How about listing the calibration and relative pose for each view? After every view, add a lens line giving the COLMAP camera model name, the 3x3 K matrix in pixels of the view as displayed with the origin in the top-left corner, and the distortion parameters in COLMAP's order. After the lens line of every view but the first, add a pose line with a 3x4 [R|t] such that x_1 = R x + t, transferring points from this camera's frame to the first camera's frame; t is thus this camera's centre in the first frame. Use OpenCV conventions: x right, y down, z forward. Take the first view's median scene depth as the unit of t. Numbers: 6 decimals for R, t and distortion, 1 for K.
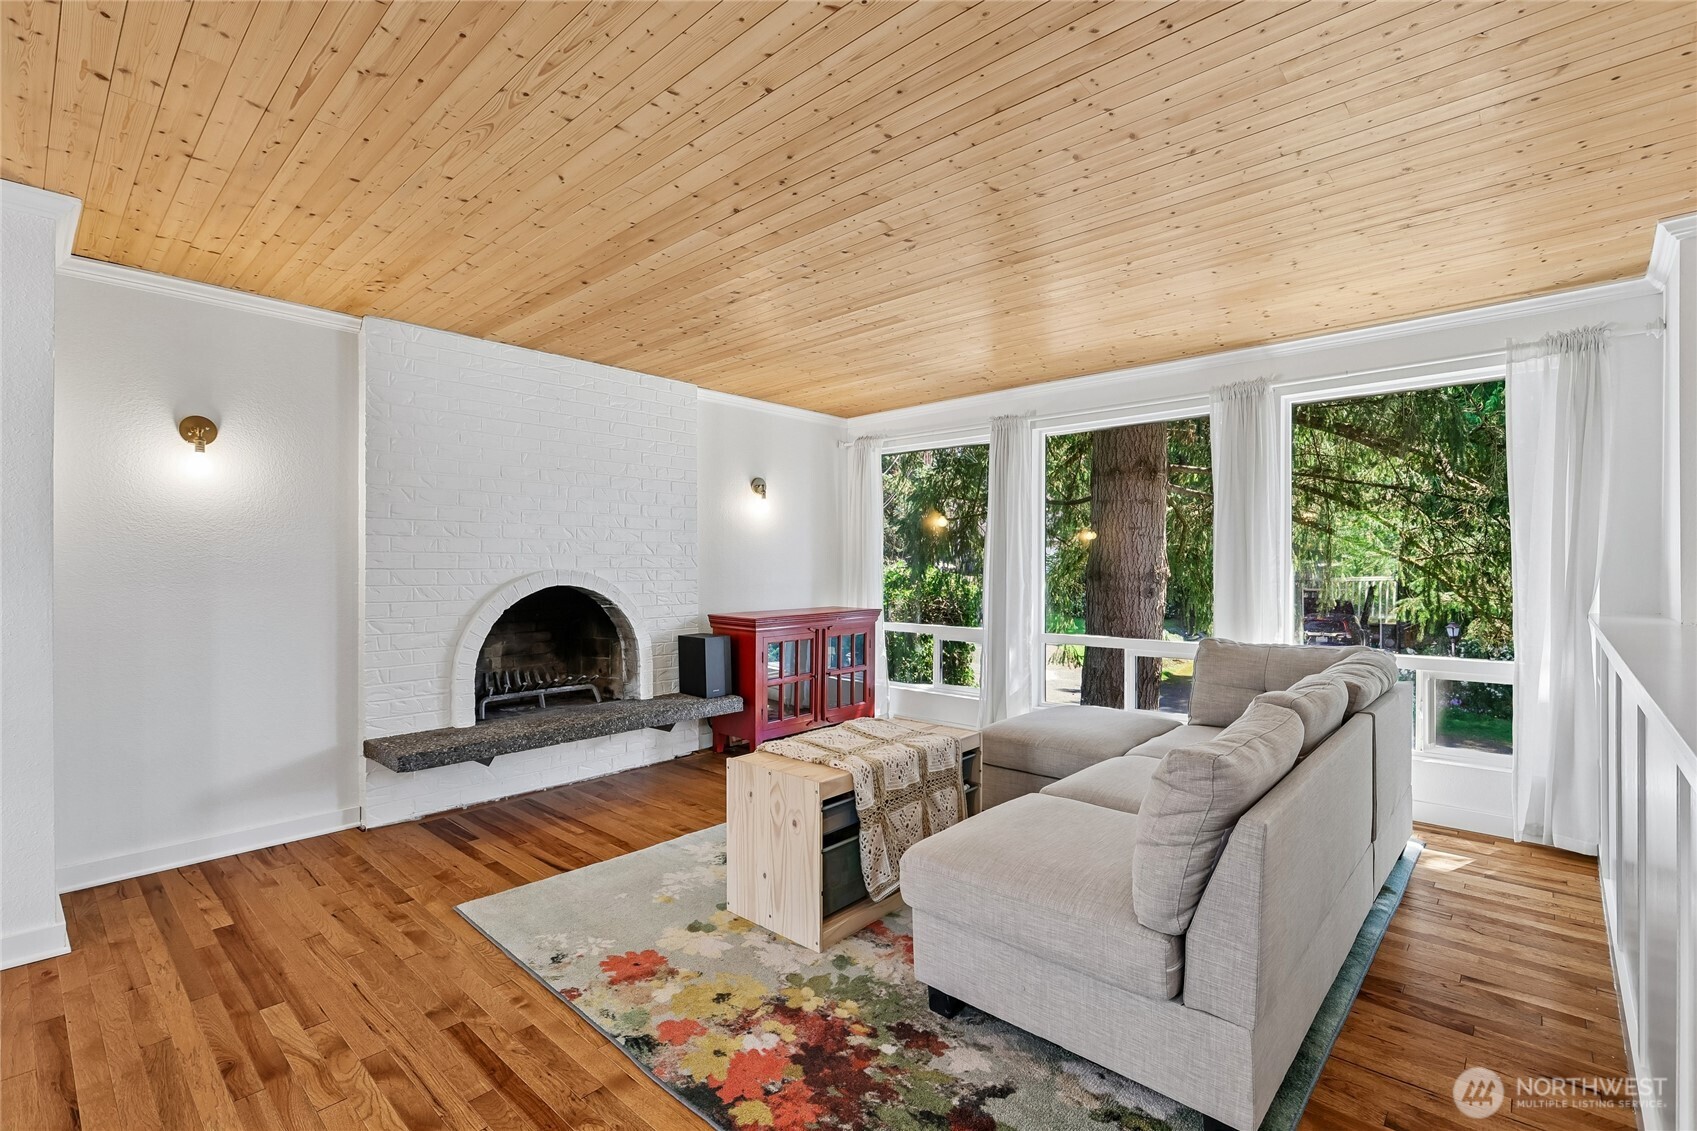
lens RADIAL K [[755.3, 0, 858.9], [0, 755.3, 565.5], [0, 0, 1]] dist [-0.004619, 0.003050]
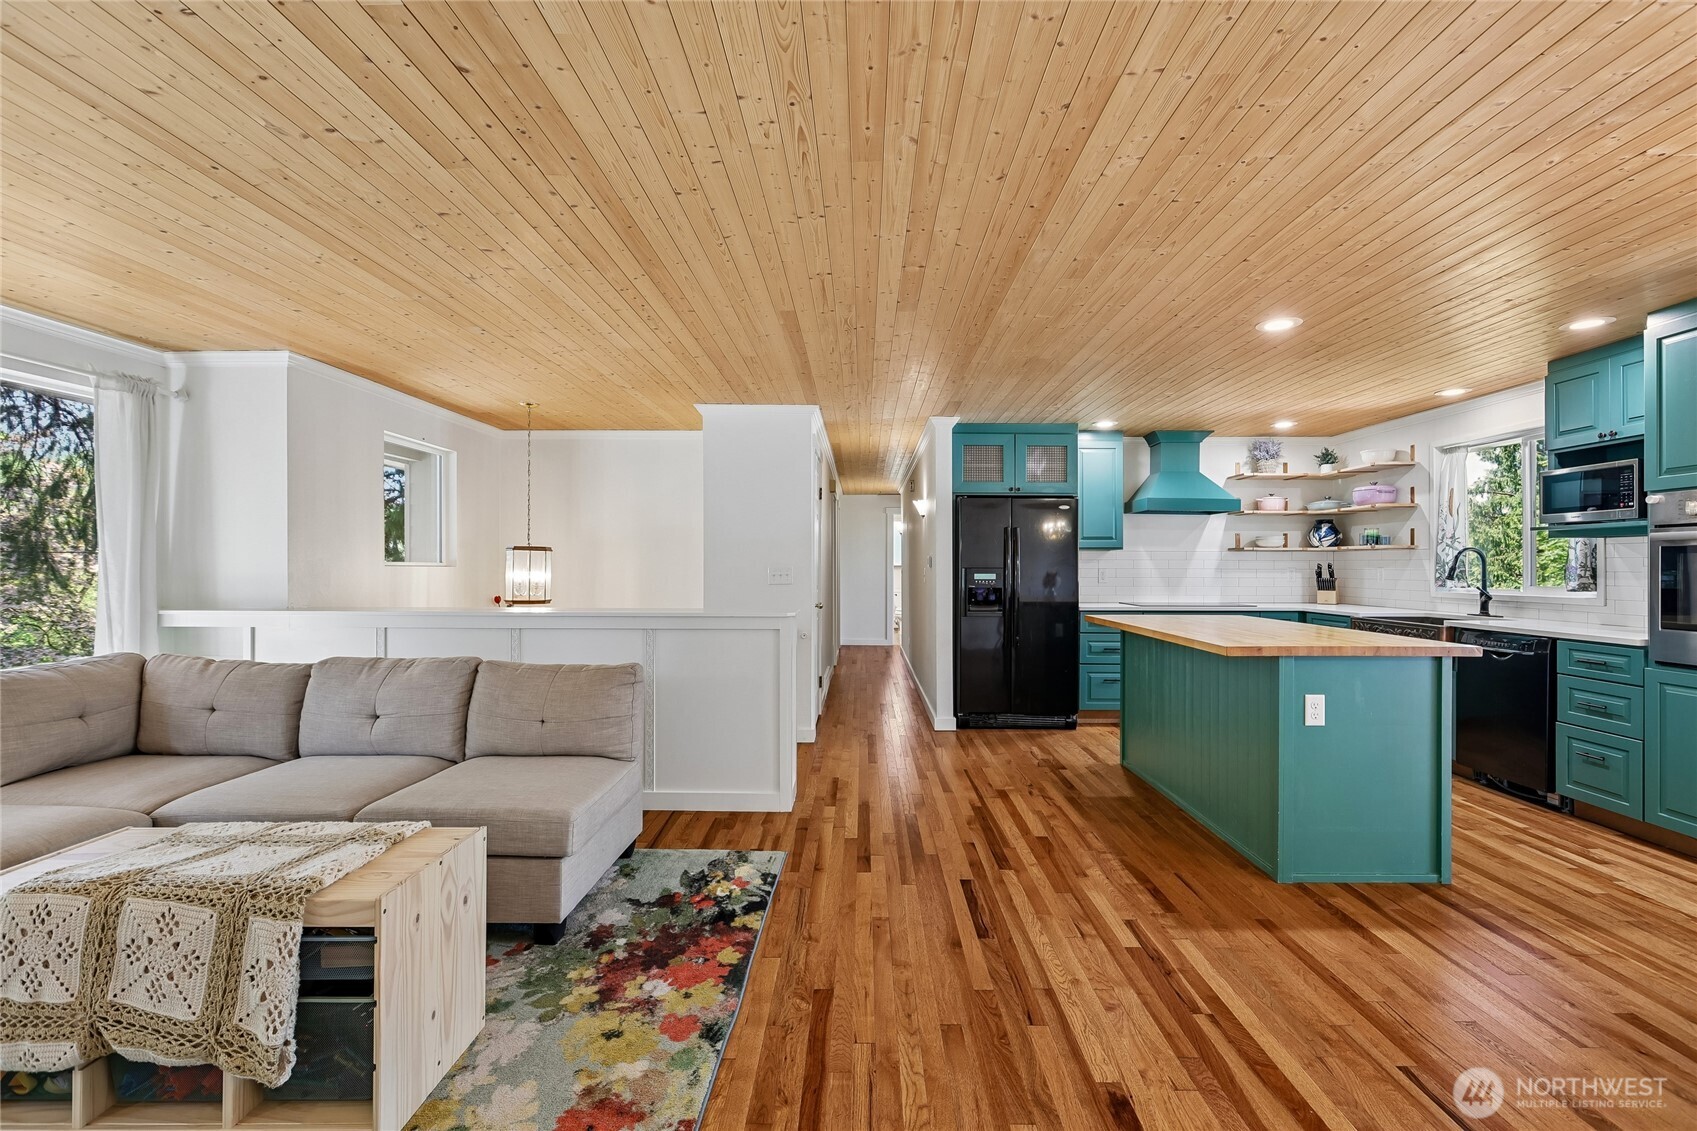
lens RADIAL K [[755.3, 0, 860.7], [0, 755.3, 563.2], [0, 0, 1]] dist [-0.004619, 0.003050]
pose [[-0.664118, 0.006494, 0.747600, -0.541677], [0.000143, 0.999963, -0.008559, -0.002704], [-0.747628, -0.005578, -0.664094, 0.691998]]
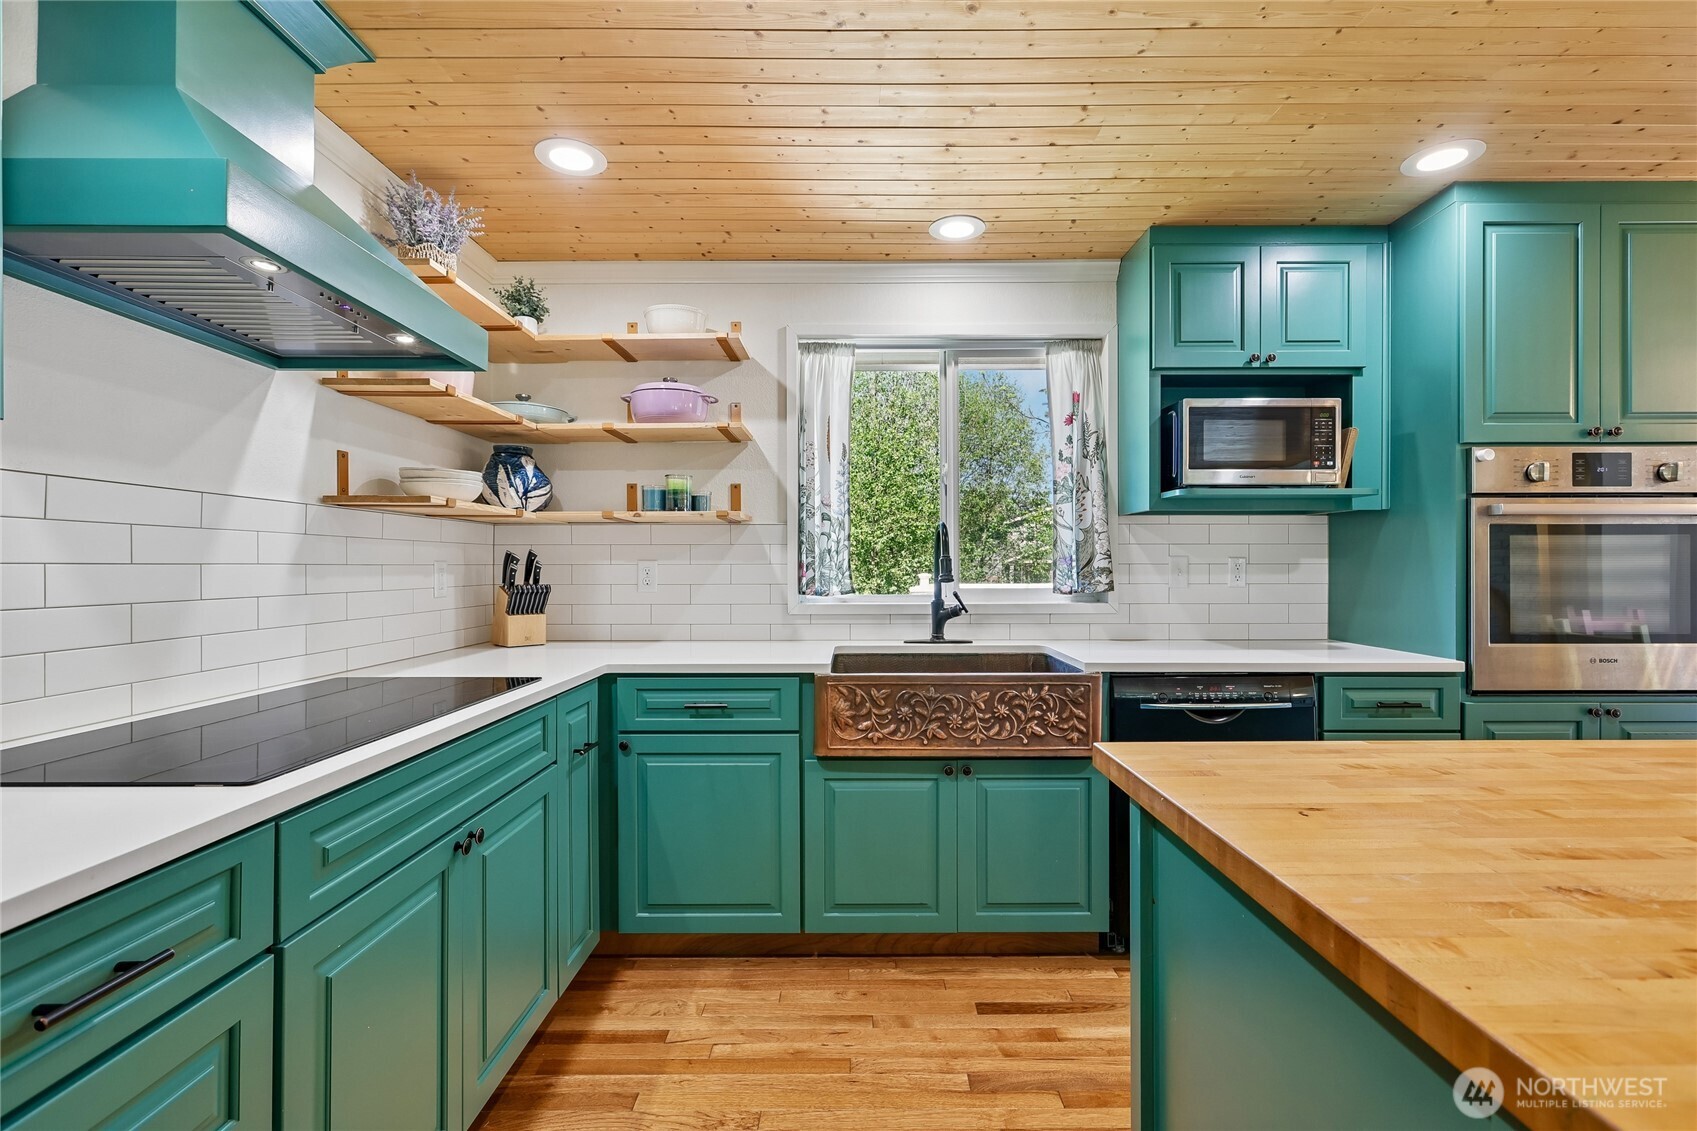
lens RADIAL K [[755.3, 0, 861.3], [0, 755.3, 564.6], [0, 0, 1]] dist [-0.004619, 0.003050]
pose [[-0.745107, 0.007080, -0.666907, 0.178928], [0.007183, 0.999971, 0.002591, -0.002835], [0.666906, -0.002860, -0.745136, -0.333047]]
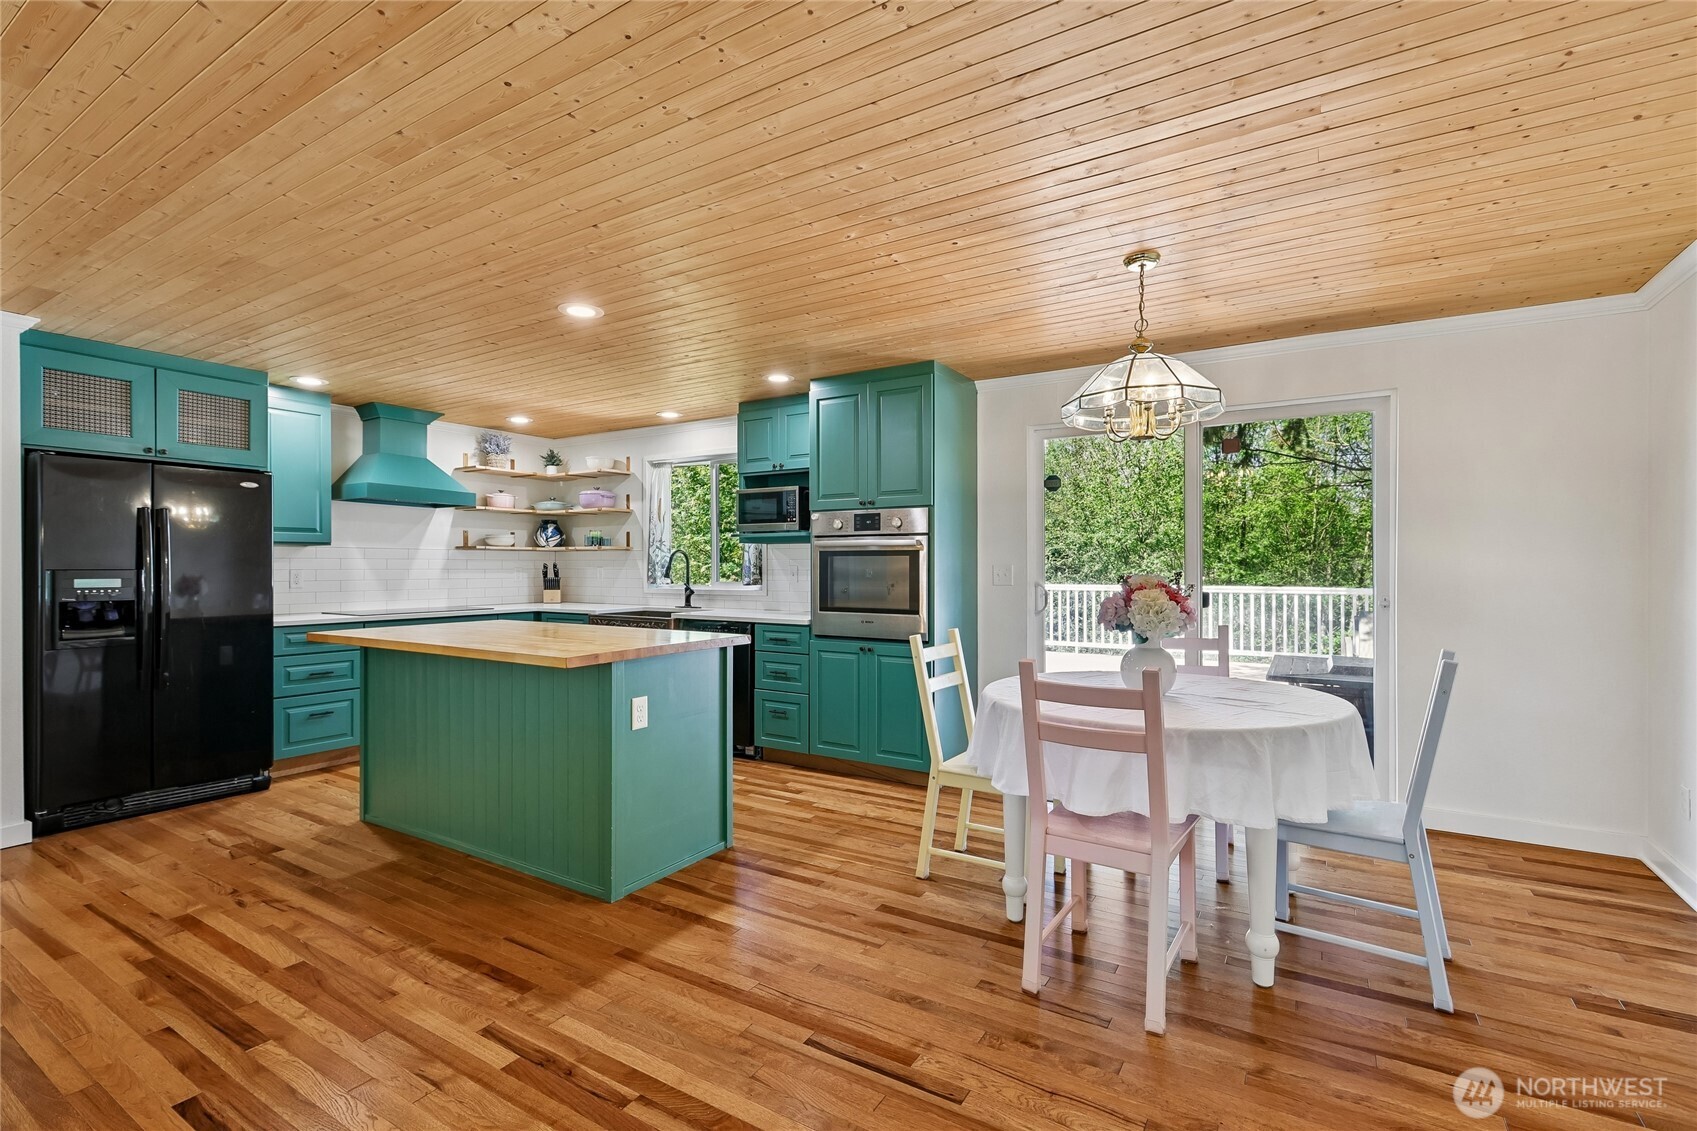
lens RADIAL K [[755.3, 0, 860.2], [0, 755.3, 568.6], [0, 0, 1]] dist [-0.004619, 0.003050]
pose [[-0.982951, 0.005919, -0.183772, -0.369099], [0.005497, 0.999981, 0.002804, -0.004884], [0.183786, 0.001746, -0.982965, 0.624383]]
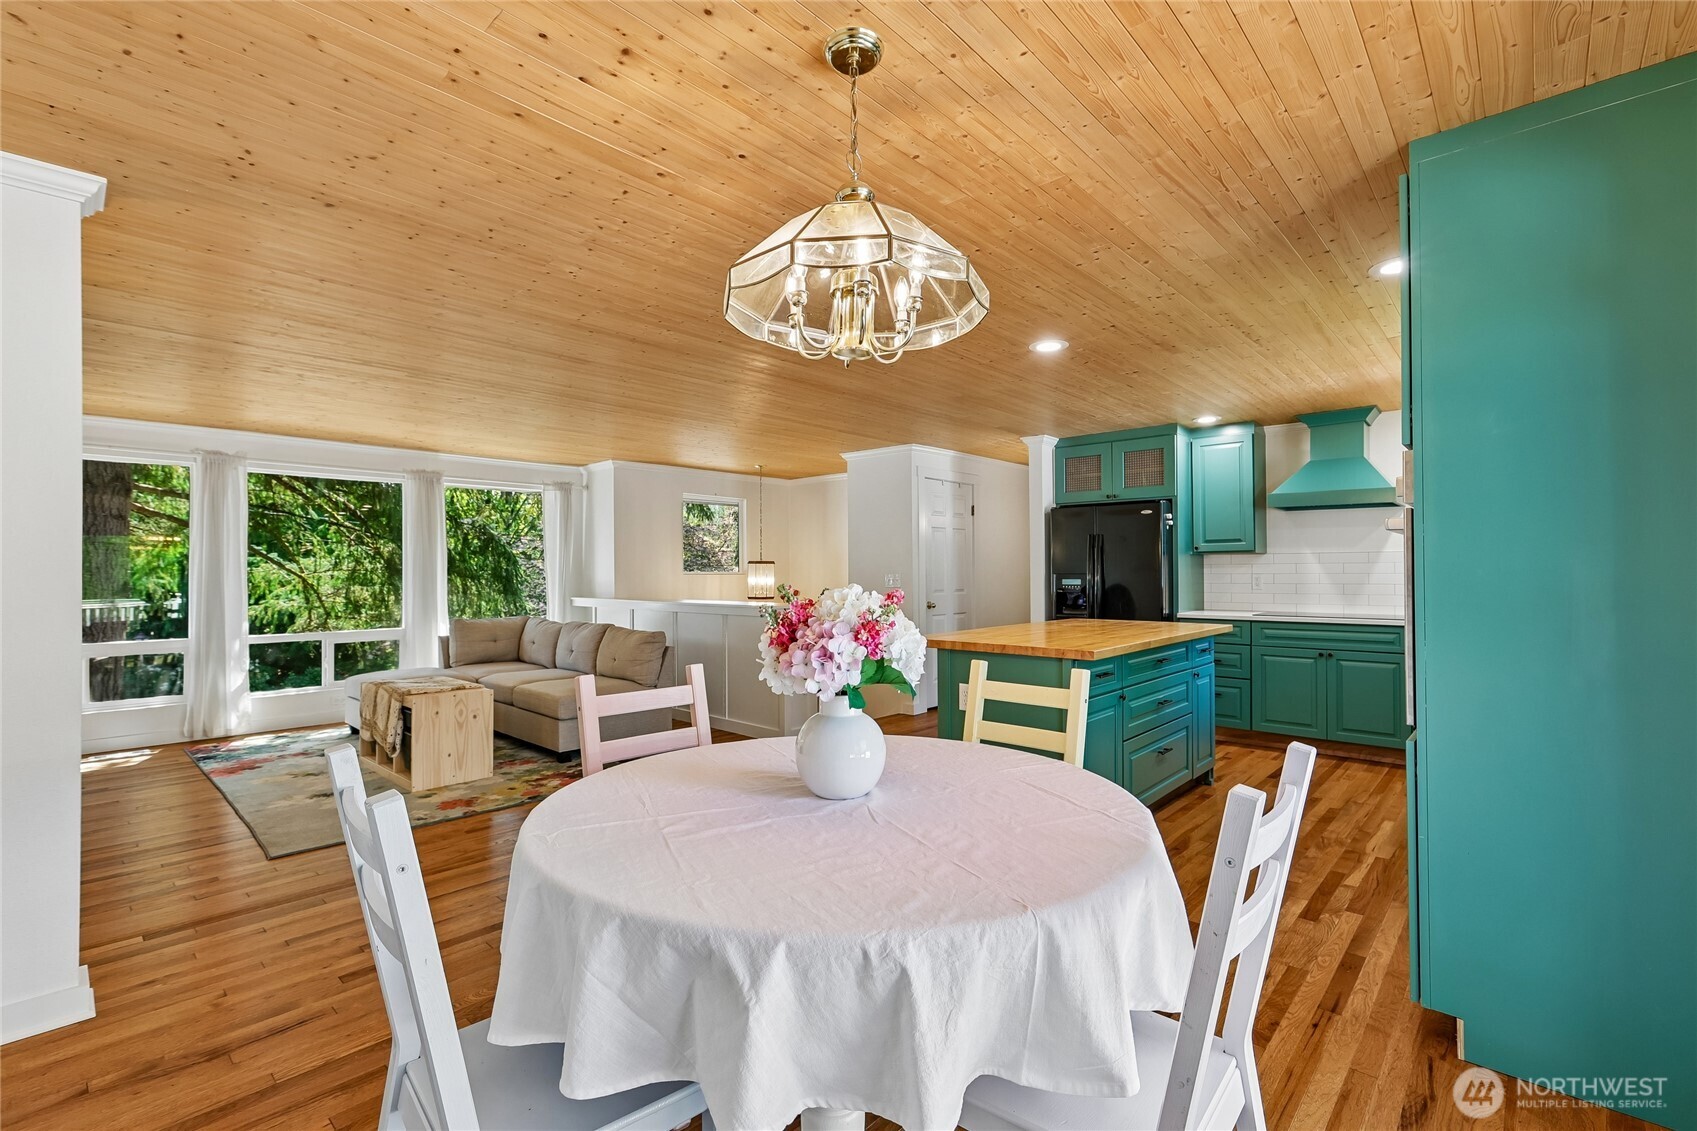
lens RADIAL K [[755.3, 0, 855.2], [0, 755.3, 565.4], [0, 0, 1]] dist [-0.004619, 0.003050]
pose [[0.009215, 0.014485, 0.999853, -1.113450], [0.002984, 0.999890, -0.014513, -0.002517], [-0.999953, 0.003118, 0.009171, 0.020261]]
